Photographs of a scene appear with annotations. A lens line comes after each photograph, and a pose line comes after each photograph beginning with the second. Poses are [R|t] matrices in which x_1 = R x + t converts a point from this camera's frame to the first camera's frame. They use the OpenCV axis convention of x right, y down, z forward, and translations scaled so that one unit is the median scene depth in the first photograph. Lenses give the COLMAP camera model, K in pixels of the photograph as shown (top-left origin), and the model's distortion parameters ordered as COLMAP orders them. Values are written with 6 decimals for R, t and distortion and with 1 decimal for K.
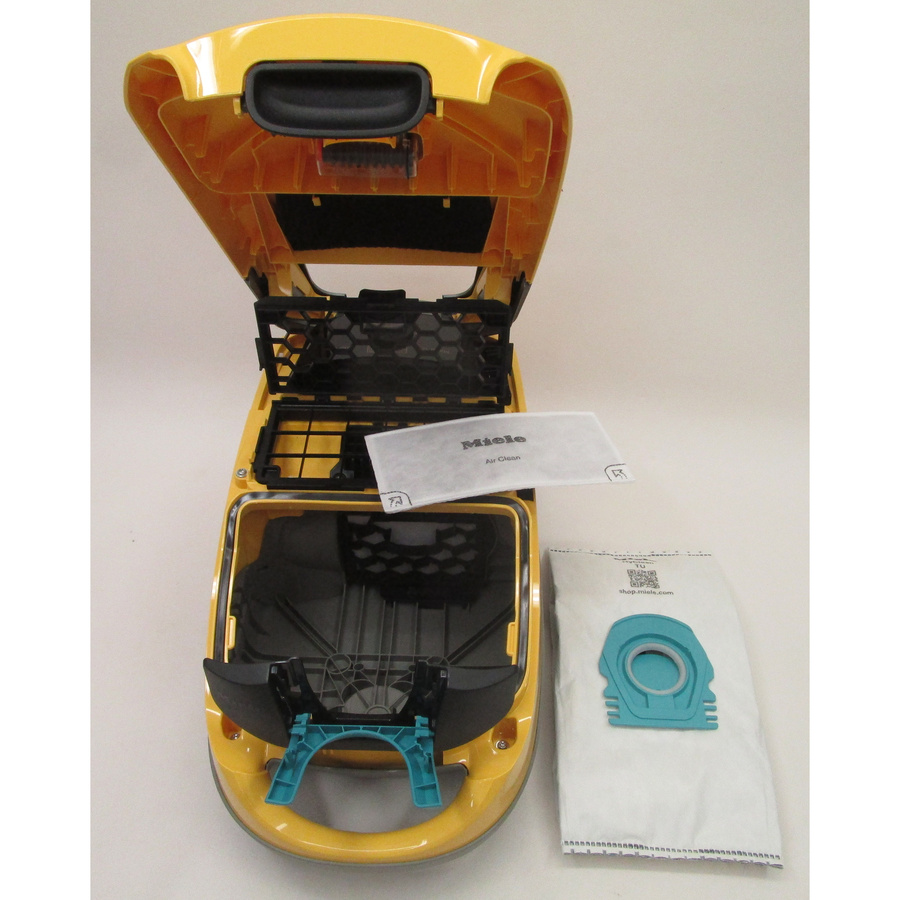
lens RADIAL K [[918.8, 0, 450.0], [0, 918.8, 450.0], [0, 0, 1]] dist [-0.049666, -0.007331]
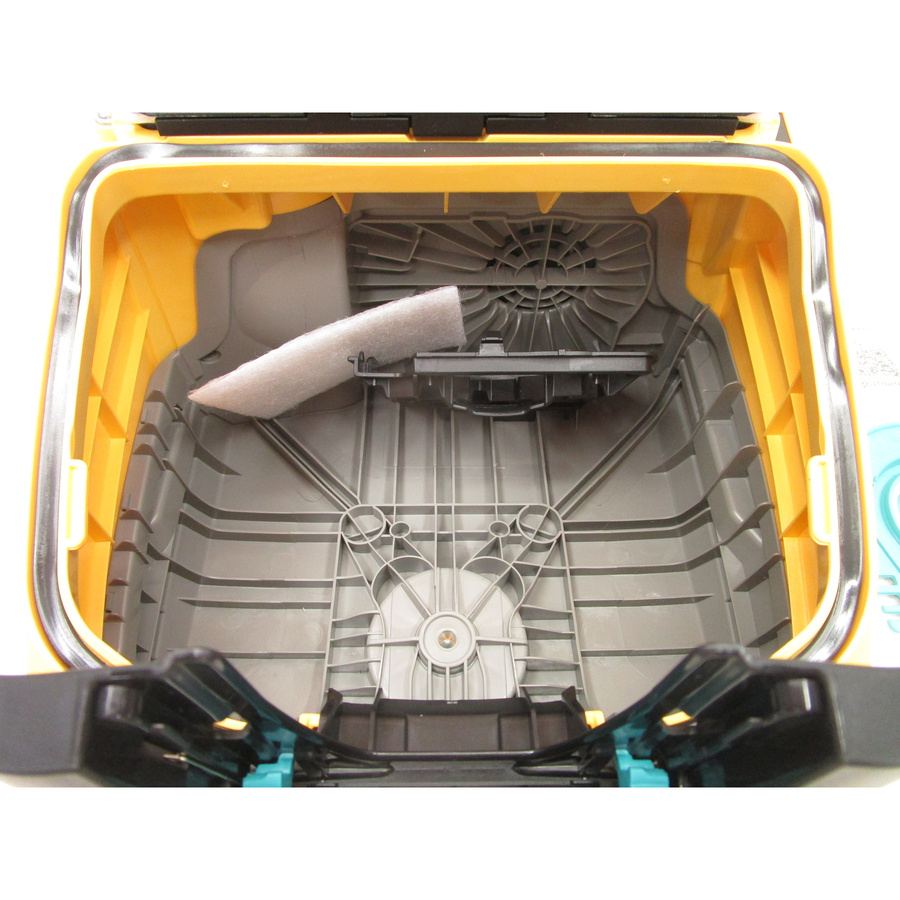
lens RADIAL K [[657.7, 0, 450.0], [0, 657.7, 450.0], [0, 0, 1]] dist [-0.033900, 0.000676]
pose [[0.999305, -0.027956, 0.024646, -0.084708], [0.021822, 0.974996, 0.221148, 0.112098], [-0.030213, -0.220457, 0.974929, 0.676812]]
